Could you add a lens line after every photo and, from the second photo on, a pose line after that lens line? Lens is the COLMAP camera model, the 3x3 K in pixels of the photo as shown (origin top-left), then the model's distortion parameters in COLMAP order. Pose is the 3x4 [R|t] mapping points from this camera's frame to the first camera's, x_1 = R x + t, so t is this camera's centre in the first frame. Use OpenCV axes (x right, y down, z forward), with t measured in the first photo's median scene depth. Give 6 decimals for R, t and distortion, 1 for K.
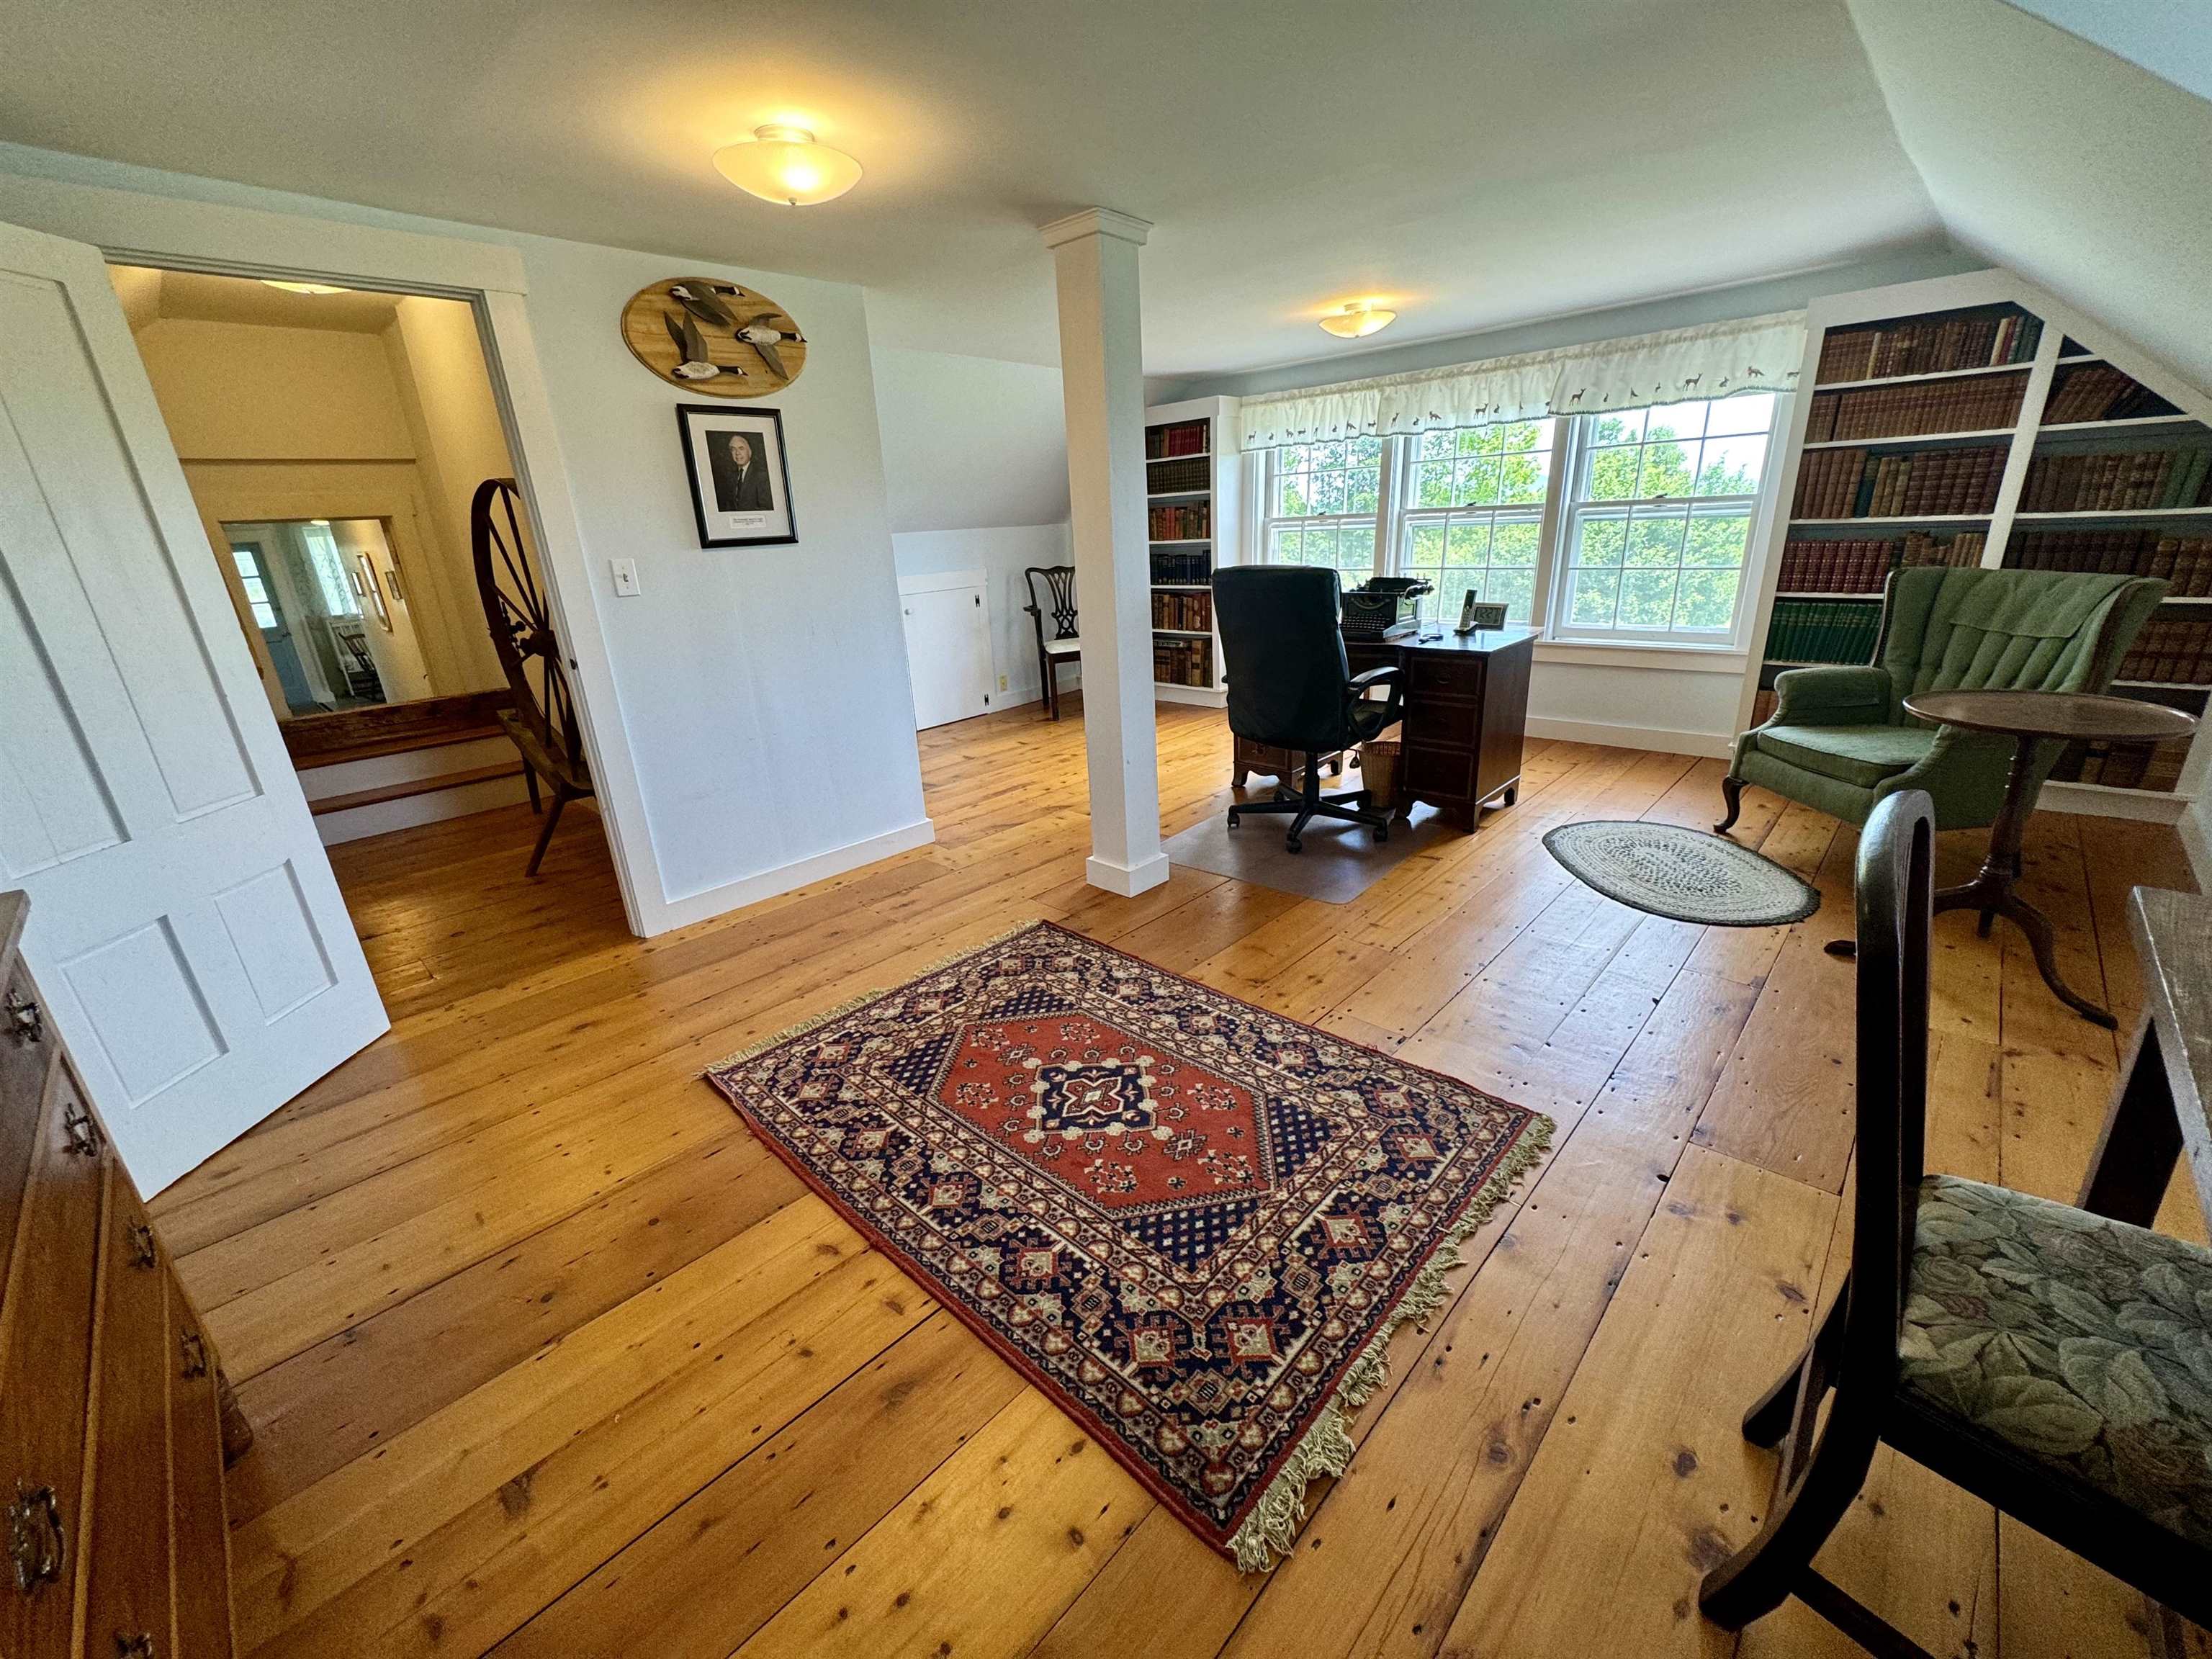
lens RADIAL K [[884.4, 0, 1101.9], [0, 884.4, 831.9], [0, 0, 1]] dist [-0.005906, 0.000148]
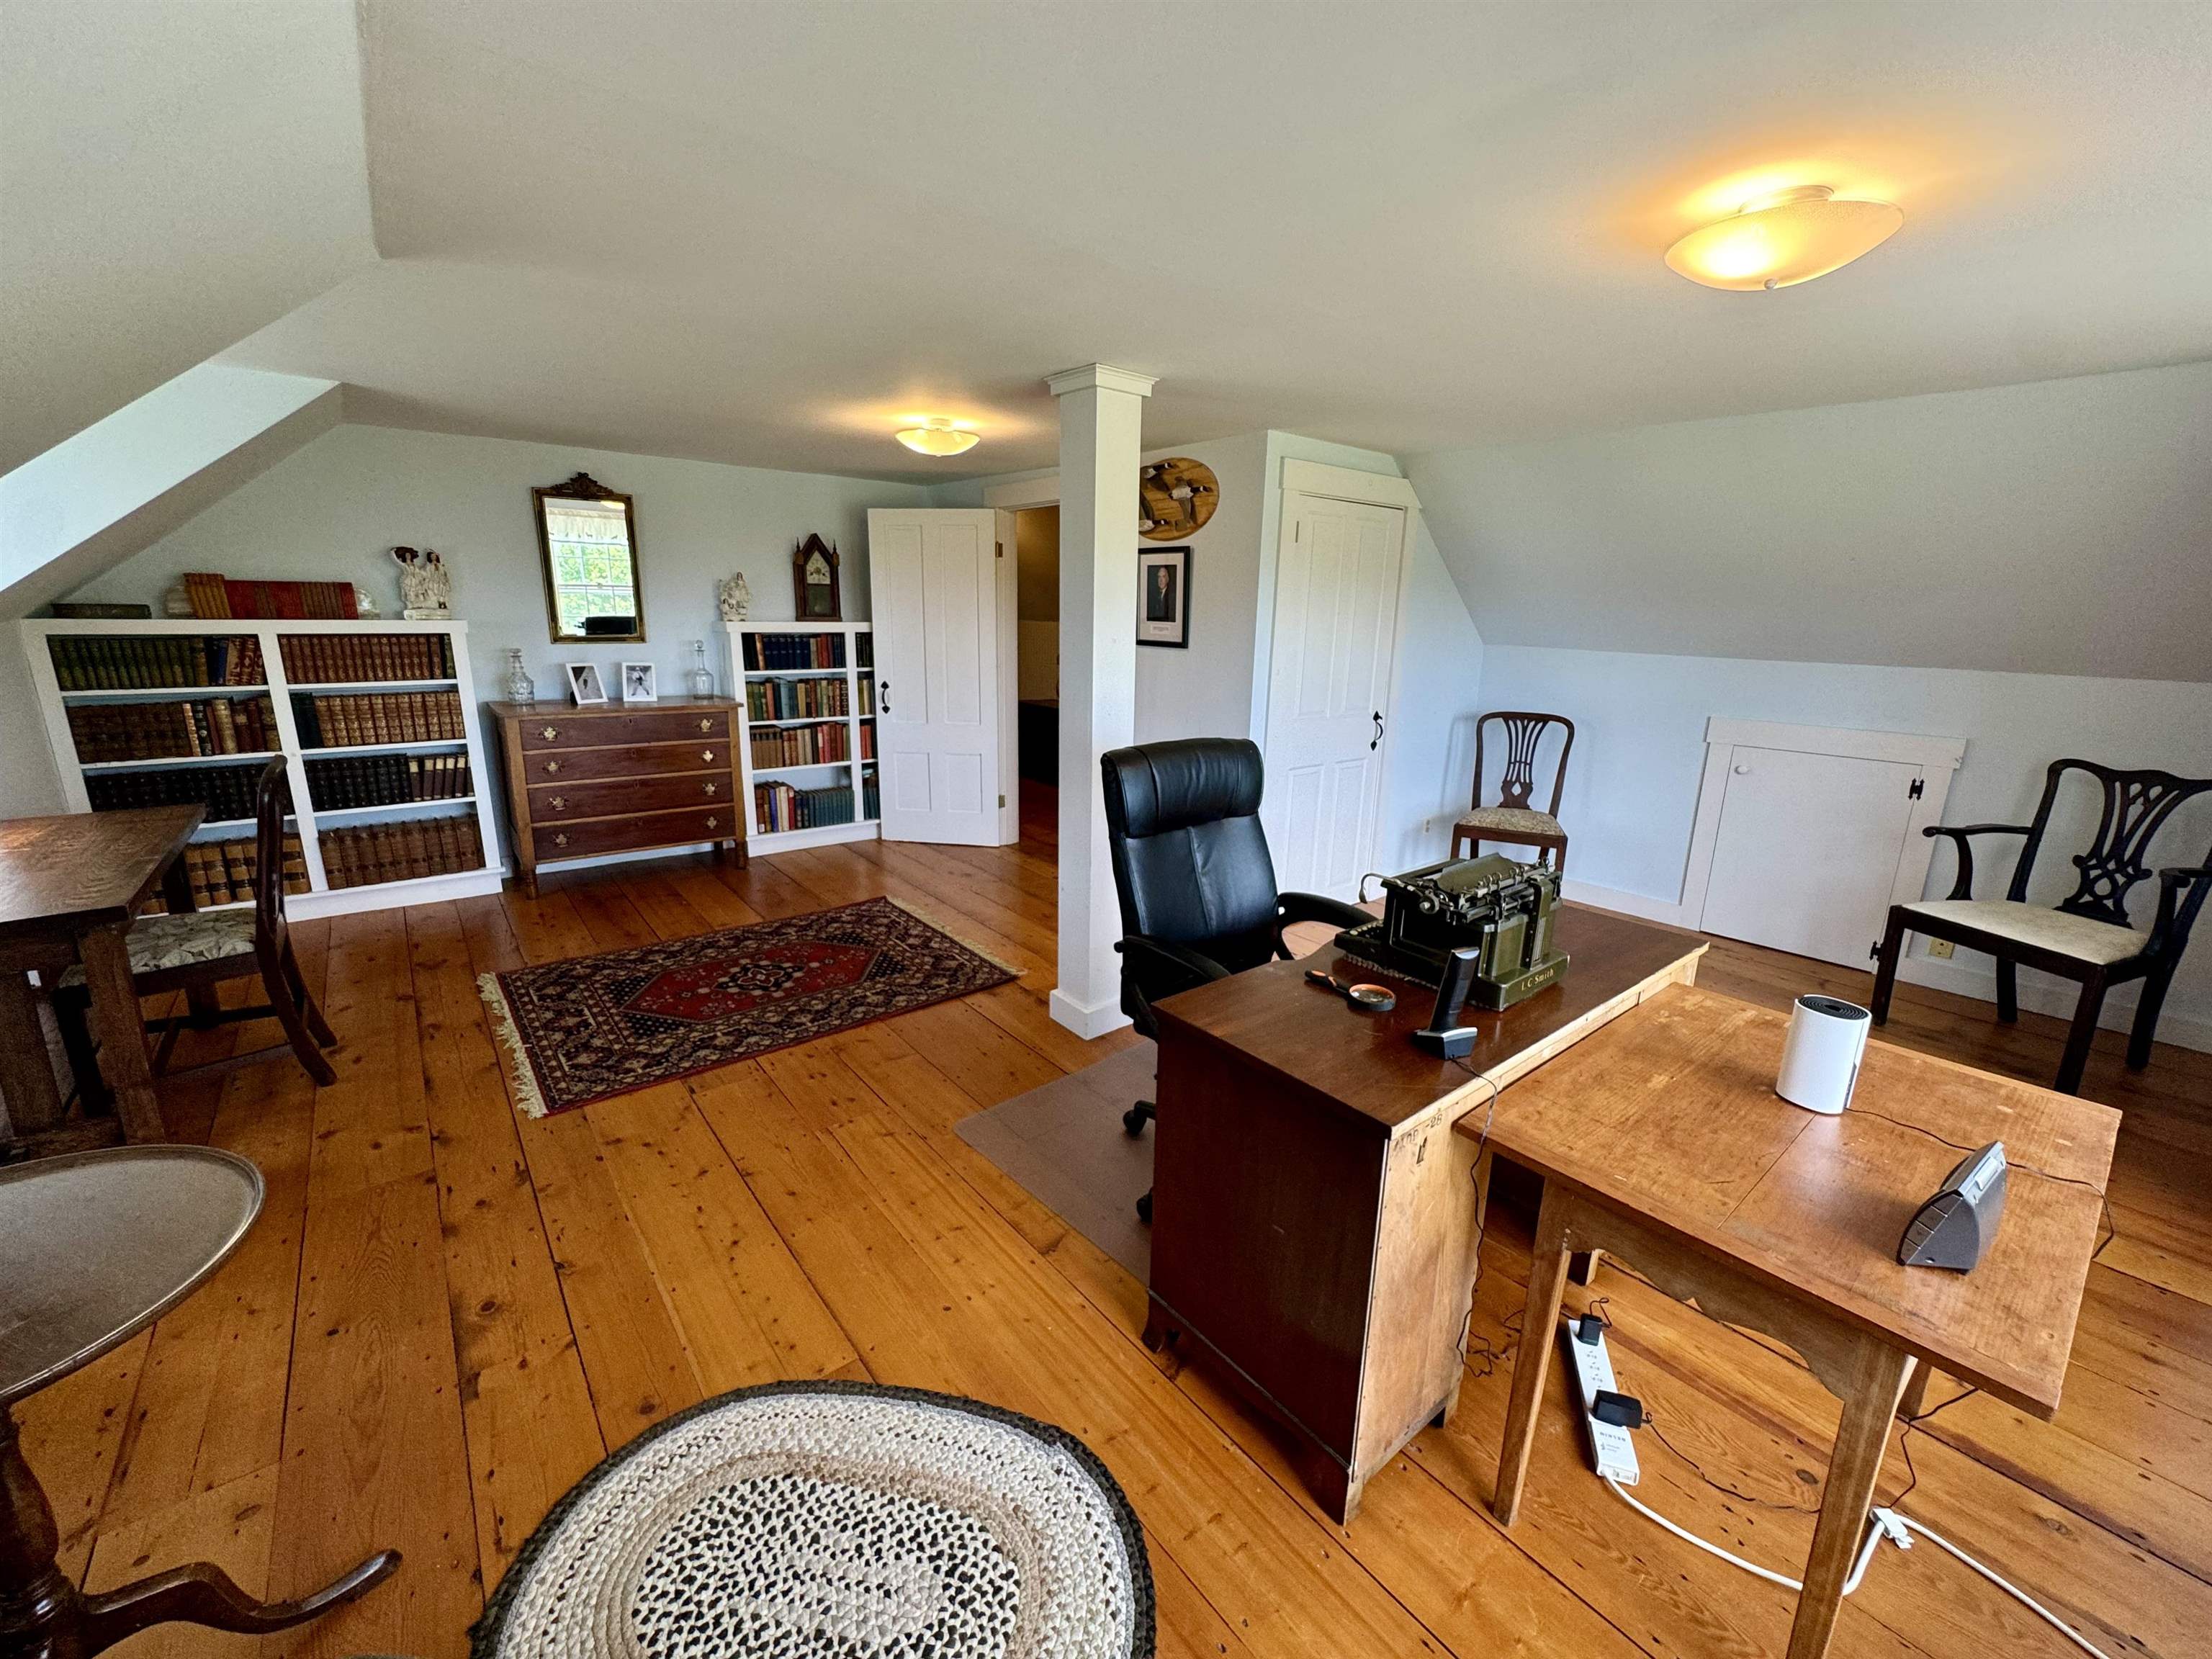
lens RADIAL K [[884.4, 0, 1102.8], [0, 884.4, 828.8], [0, 0, 1]] dist [-0.005906, 0.000148]
pose [[-0.130475, 0.287713, -0.948787, 1.102669], [-0.343533, 0.884566, 0.315481, -0.543931], [0.930033, 0.367102, -0.016574, 1.201057]]
